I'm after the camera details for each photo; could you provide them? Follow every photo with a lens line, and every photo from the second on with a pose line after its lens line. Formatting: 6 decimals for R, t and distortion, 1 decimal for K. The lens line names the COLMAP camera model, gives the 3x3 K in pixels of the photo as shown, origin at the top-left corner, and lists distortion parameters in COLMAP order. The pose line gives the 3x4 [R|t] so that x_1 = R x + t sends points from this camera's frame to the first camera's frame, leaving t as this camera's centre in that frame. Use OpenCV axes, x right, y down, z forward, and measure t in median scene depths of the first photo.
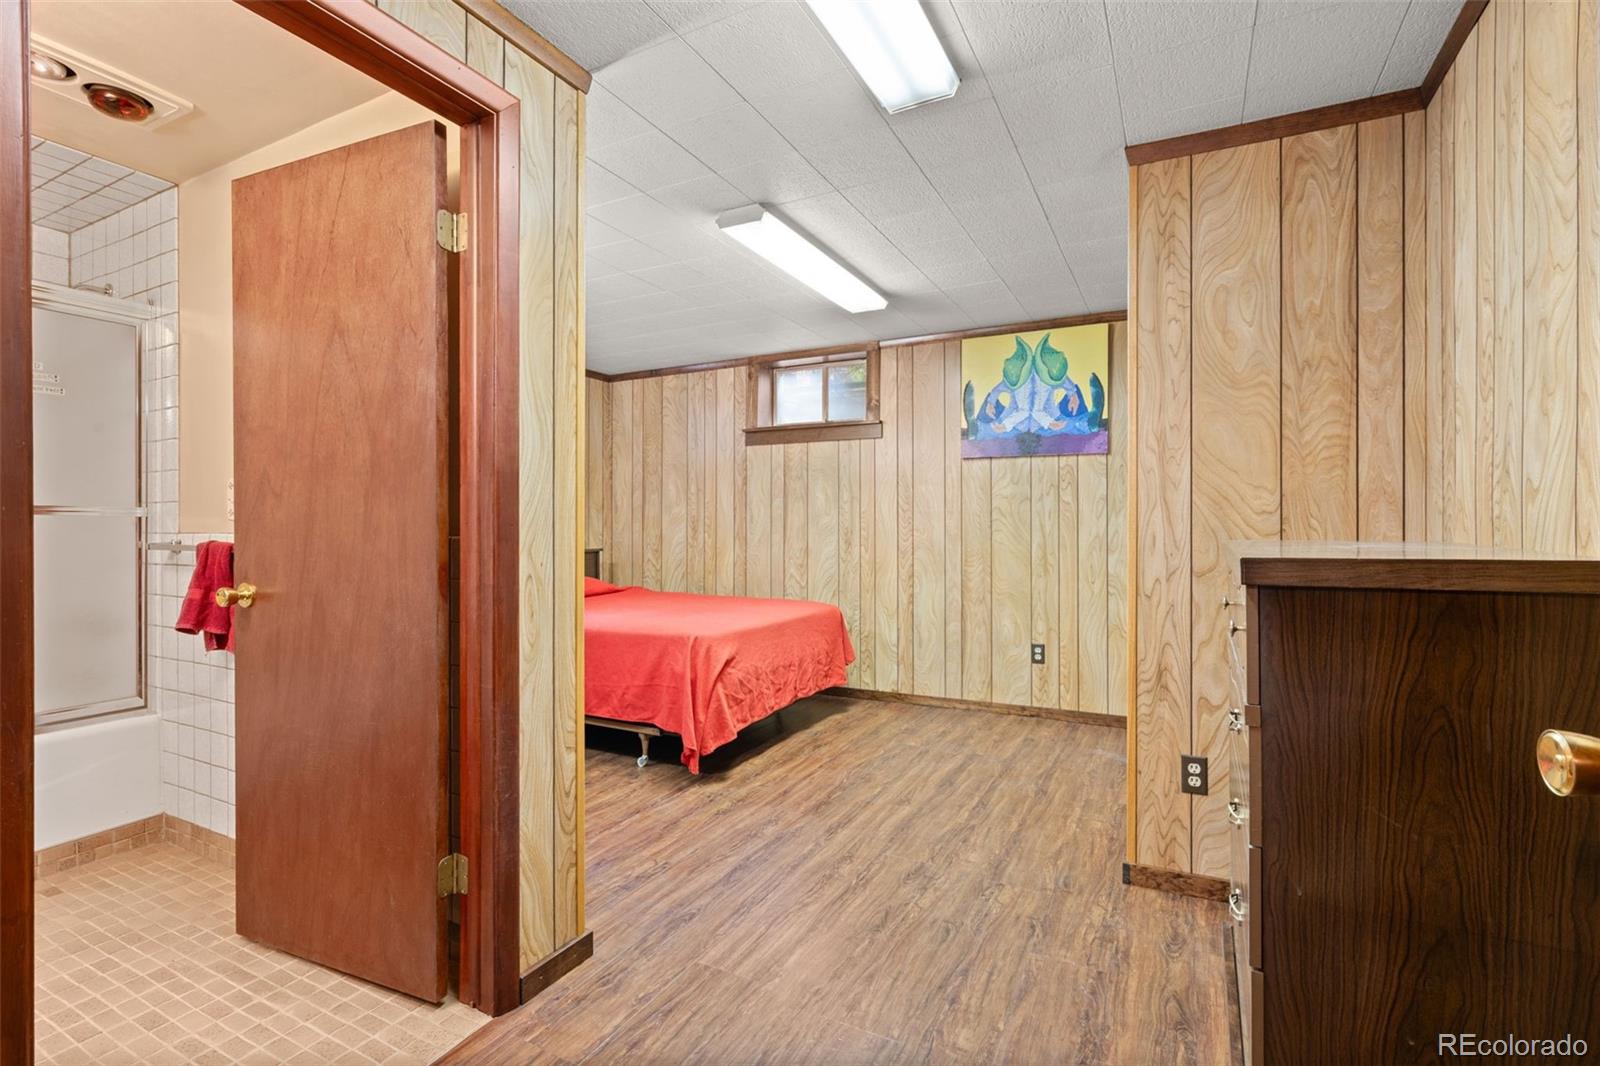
lens RADIAL K [[742.0, 0, 787.4], [0, 742.0, 515.5], [0, 0, 1]] dist [0.000299, 0.000324]
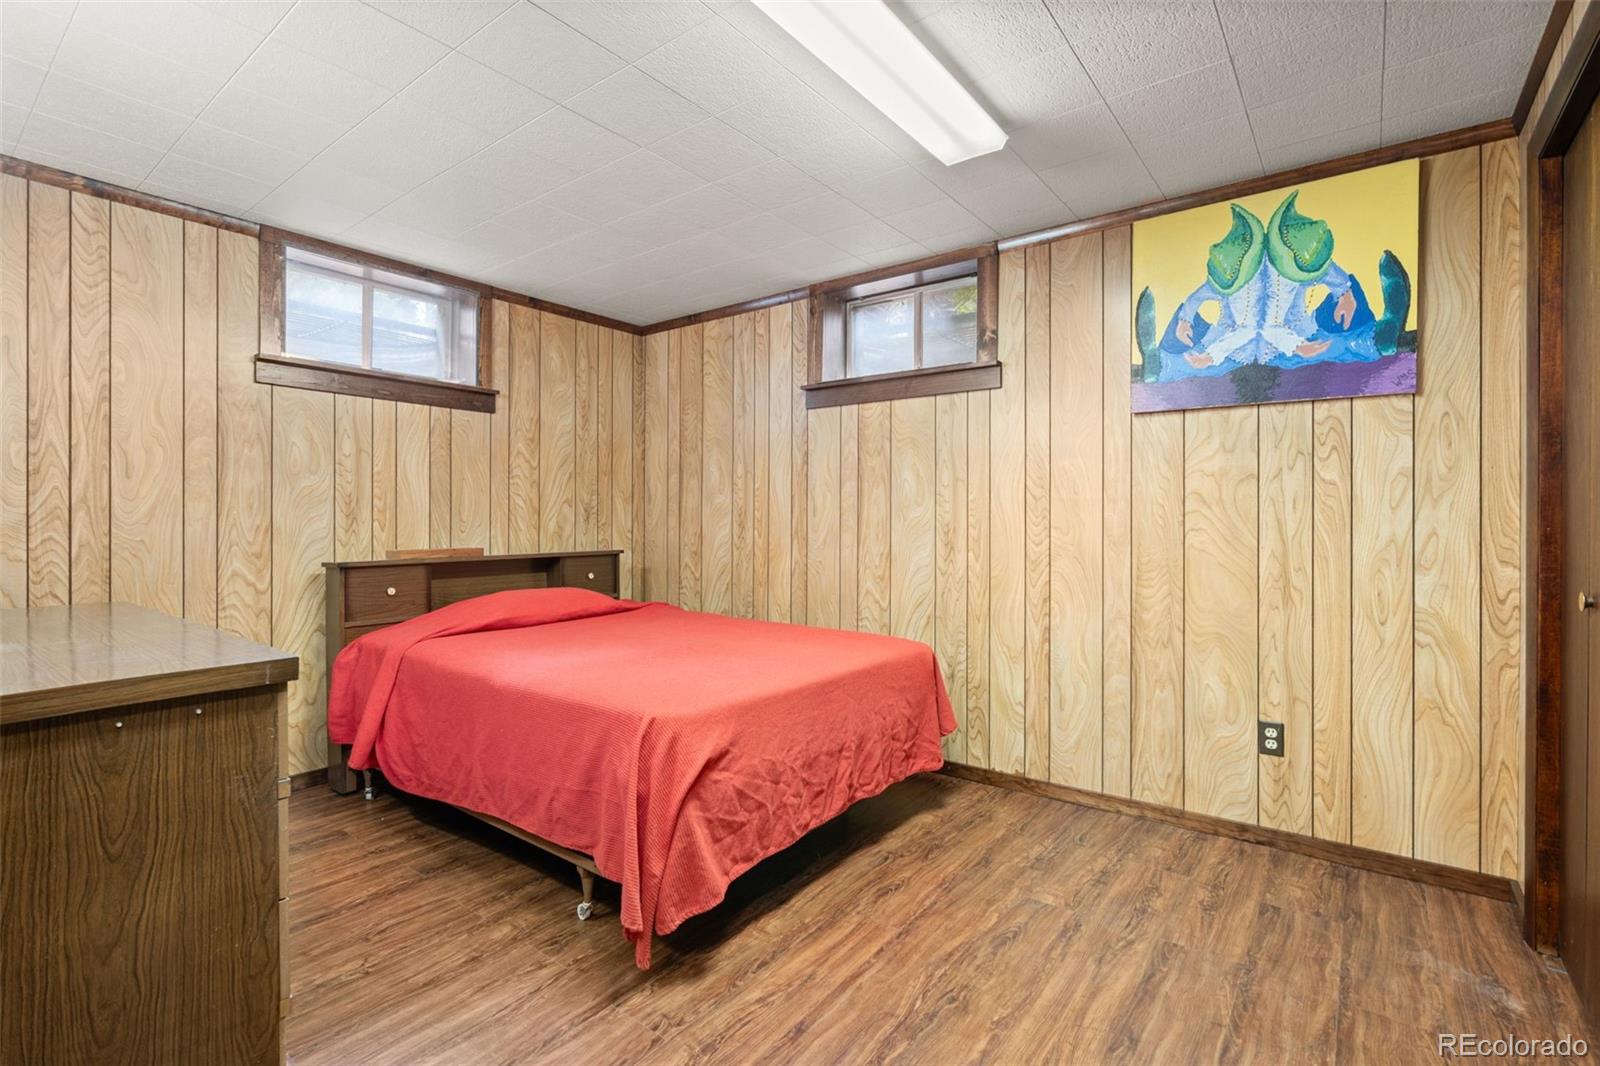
lens RADIAL K [[742.0, 0, 787.4], [0, 742.0, 515.5], [0, 0, 1]] dist [0.000299, 0.000324]
pose [[0.986032, 0.000765, -0.166551, 0.053824], [0.000824, 0.999955, 0.009472, 0.002490], [0.166551, -0.009477, 0.985987, 0.340153]]
